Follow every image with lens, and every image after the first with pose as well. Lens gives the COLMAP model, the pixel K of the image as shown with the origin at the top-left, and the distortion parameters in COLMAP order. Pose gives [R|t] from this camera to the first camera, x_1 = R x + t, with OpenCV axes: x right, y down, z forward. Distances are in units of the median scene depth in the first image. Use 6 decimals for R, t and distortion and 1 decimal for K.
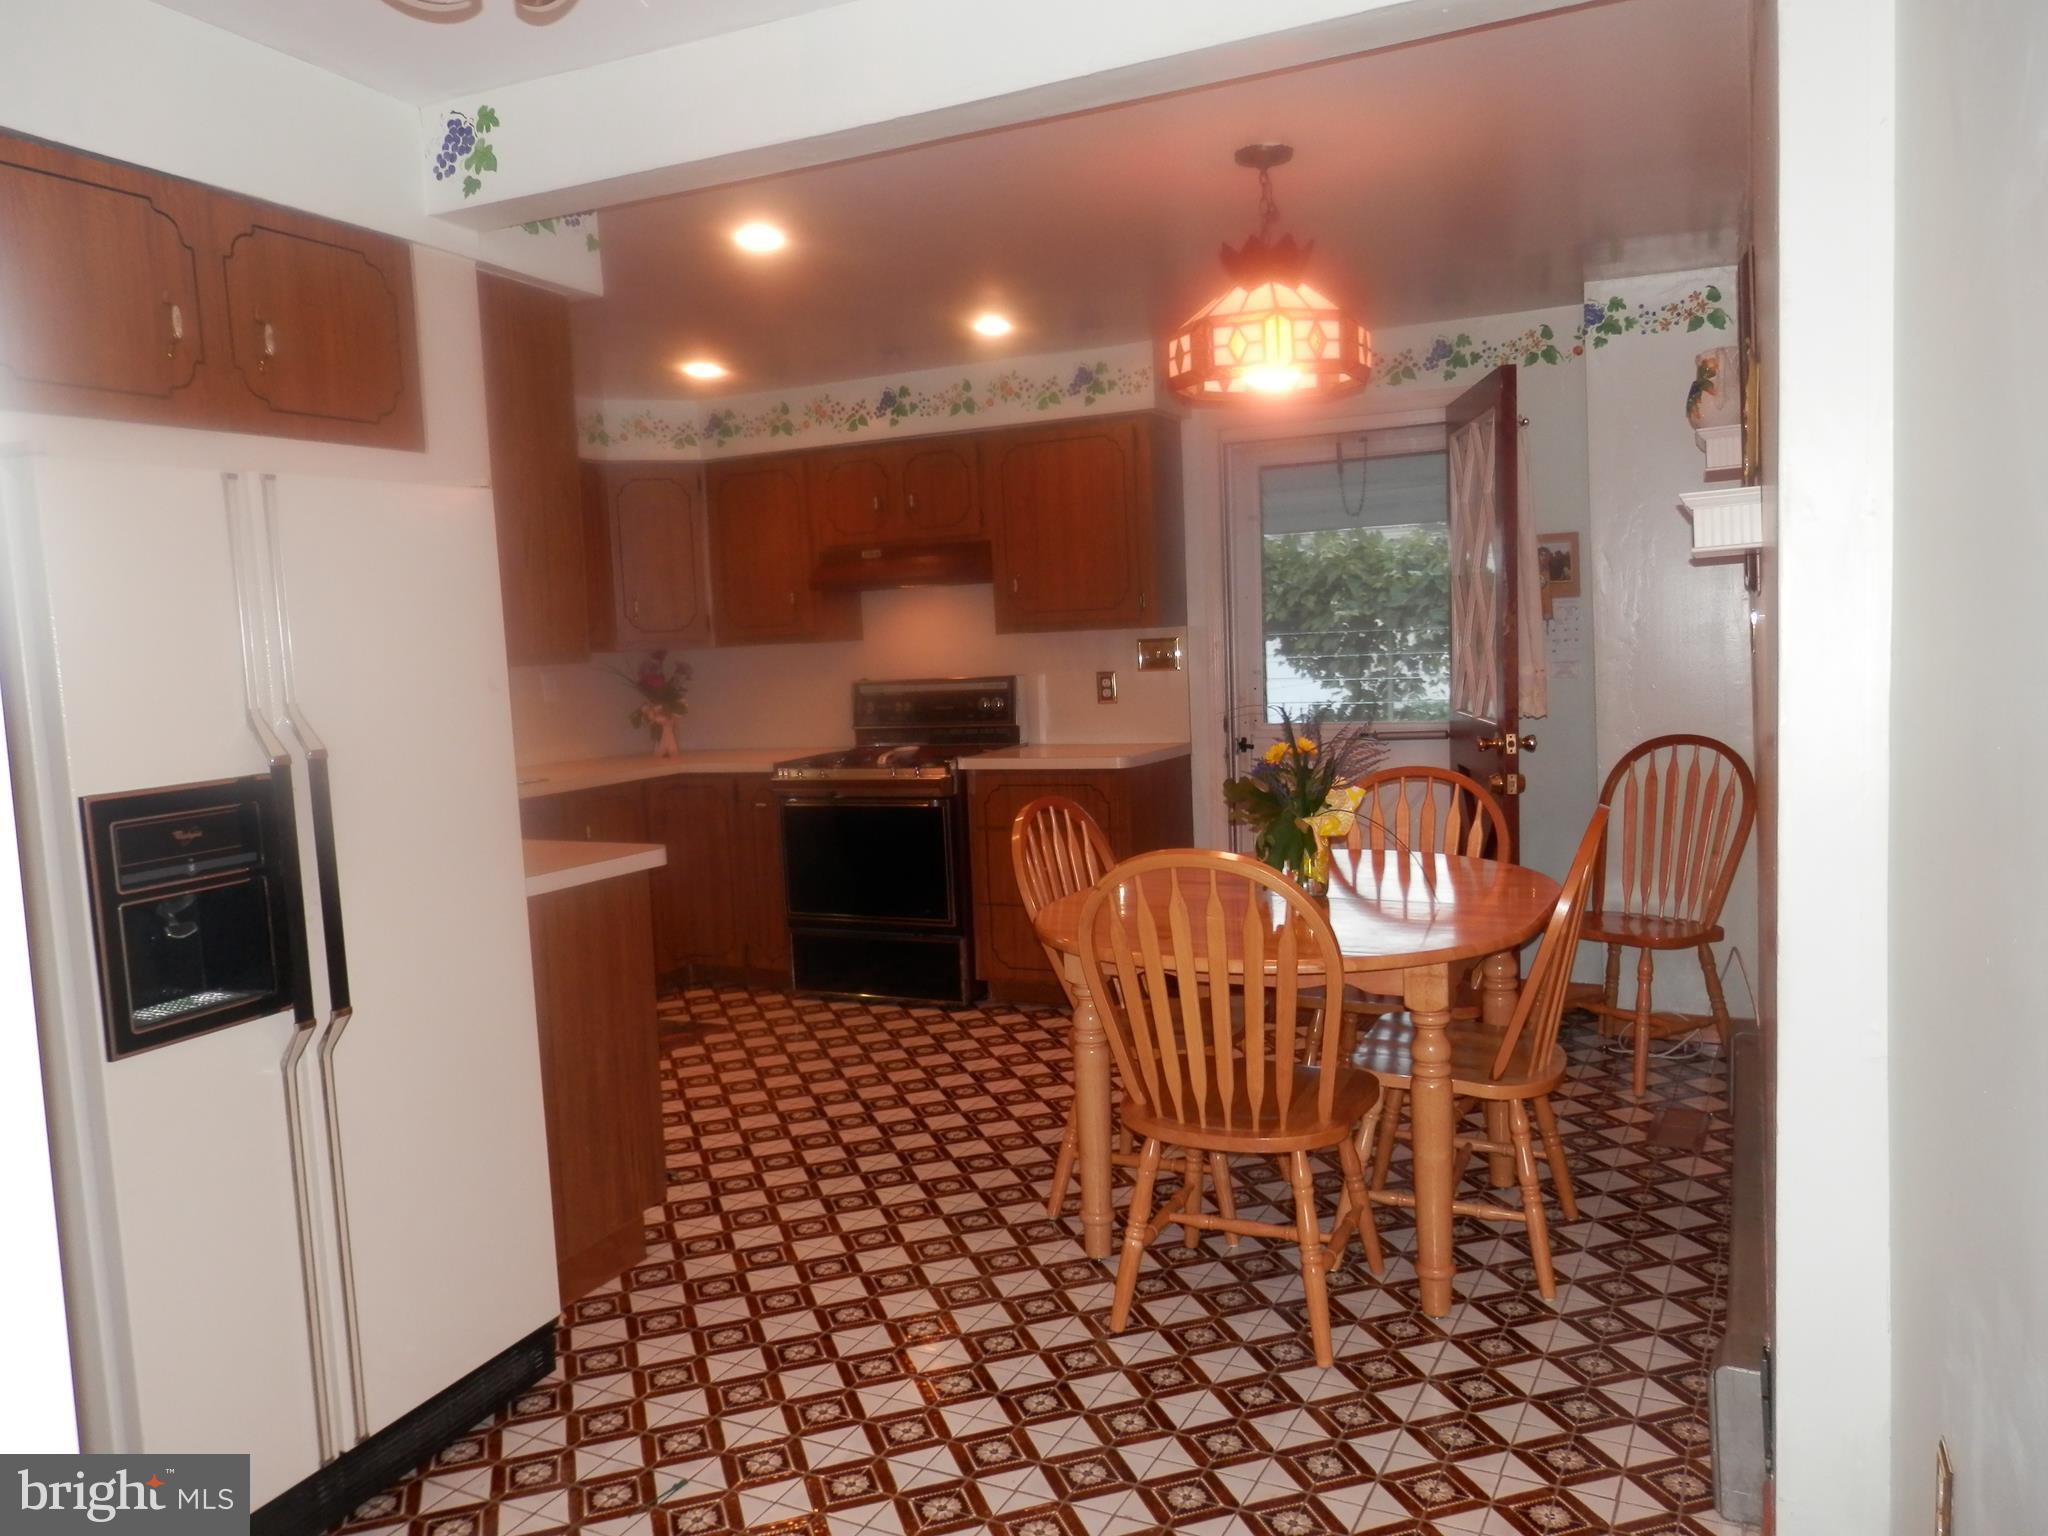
lens RADIAL K [[1515.7, 0, 997.0], [0, 1515.7, 755.2], [0, 0, 1]] dist [0.007245, -0.001640]
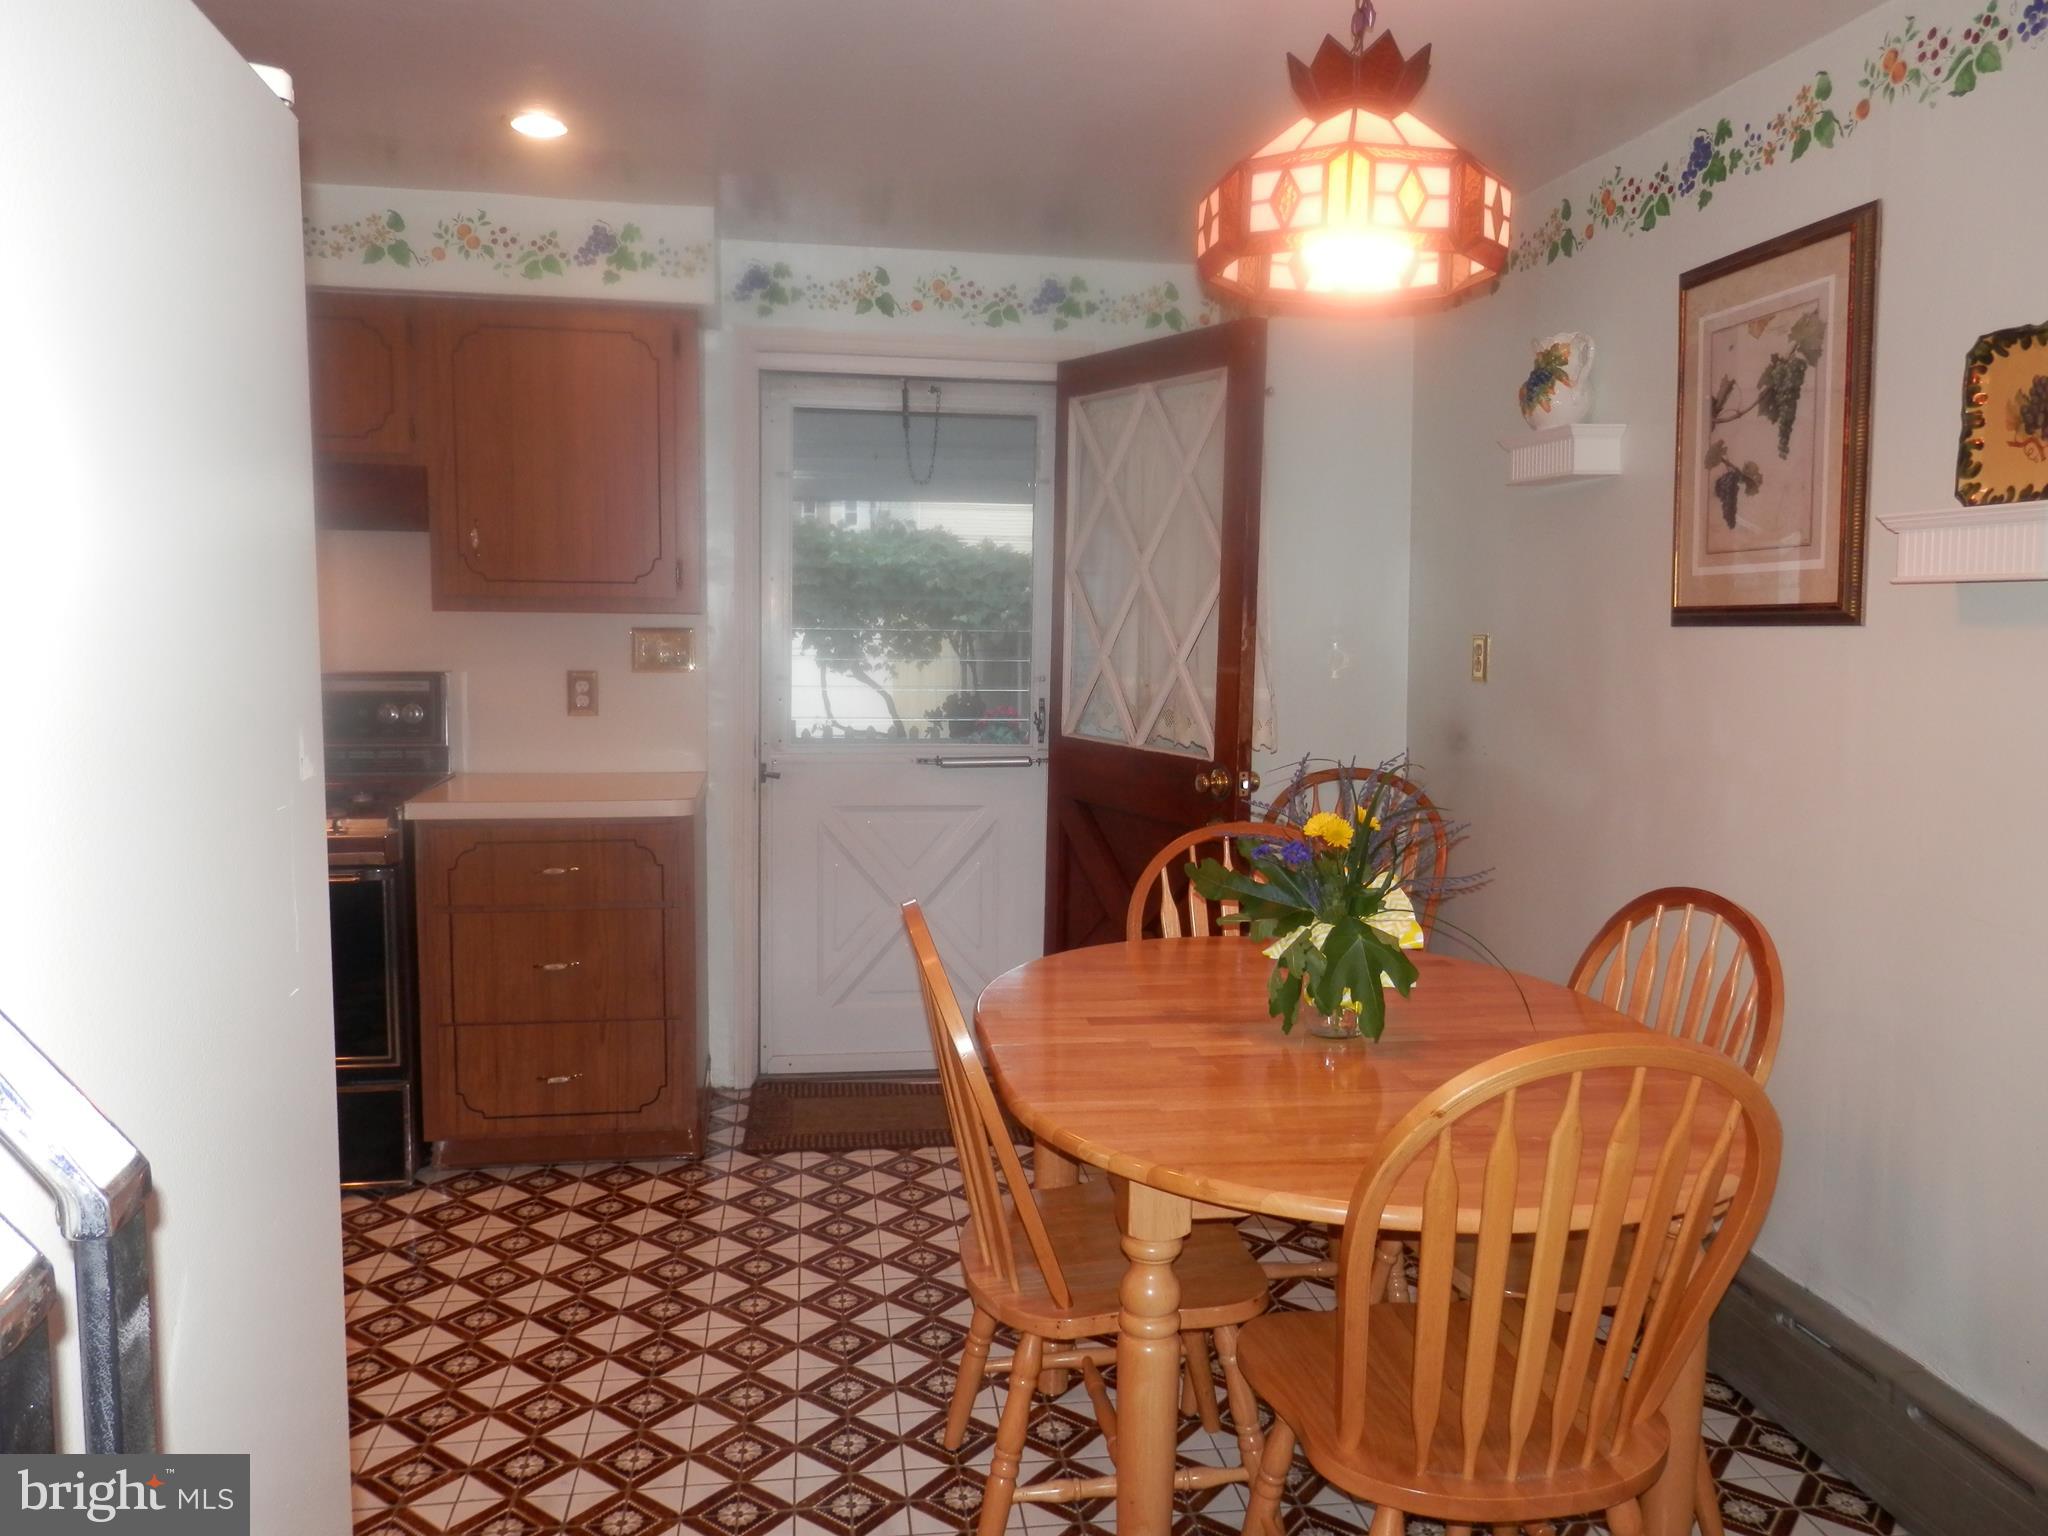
lens RADIAL K [[1515.7, 0, 1037.7], [0, 1515.7, 764.7], [0, 0, 1]] dist [0.007245, -0.001640]
pose [[0.807387, -0.008340, 0.589963, -0.187982], [-0.002759, 0.999836, 0.017910, -0.026436], [-0.590016, -0.016088, 0.807231, 0.327184]]
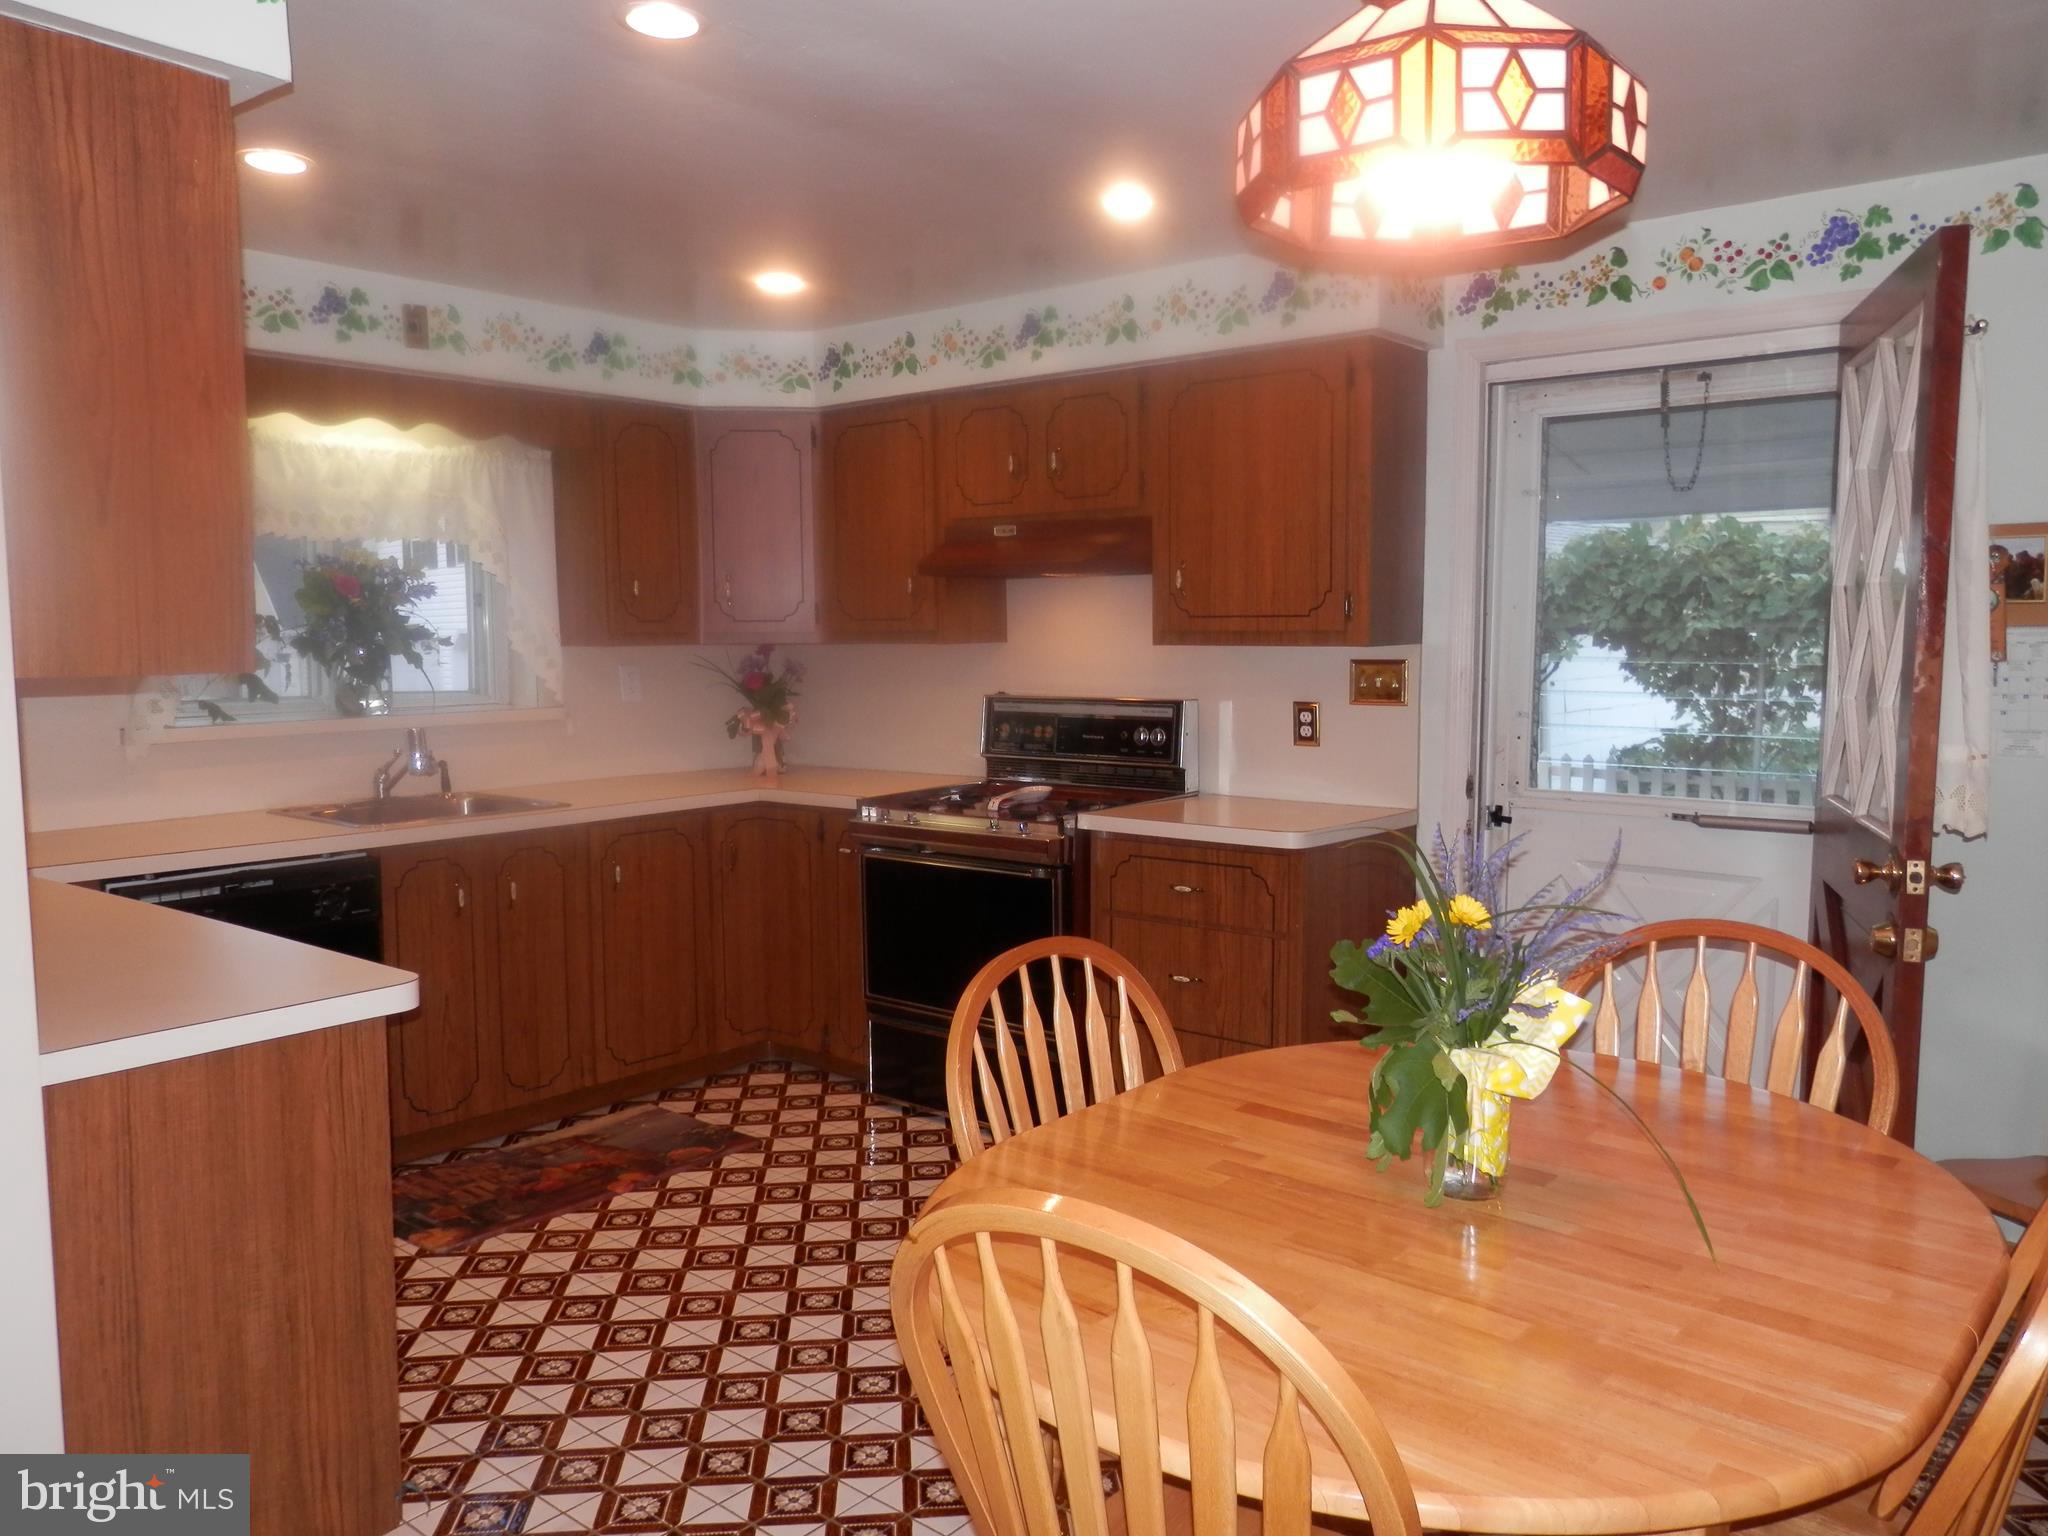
lens RADIAL K [[1515.7, 0, 1003.2], [0, 1515.7, 760.2], [0, 0, 1]] dist [0.007245, -0.001640]
pose [[0.974358, 0.058525, -0.217257, 0.096581], [-0.055428, 0.998256, 0.020326, -0.036452], [0.218068, -0.007762, 0.975903, 0.281431]]
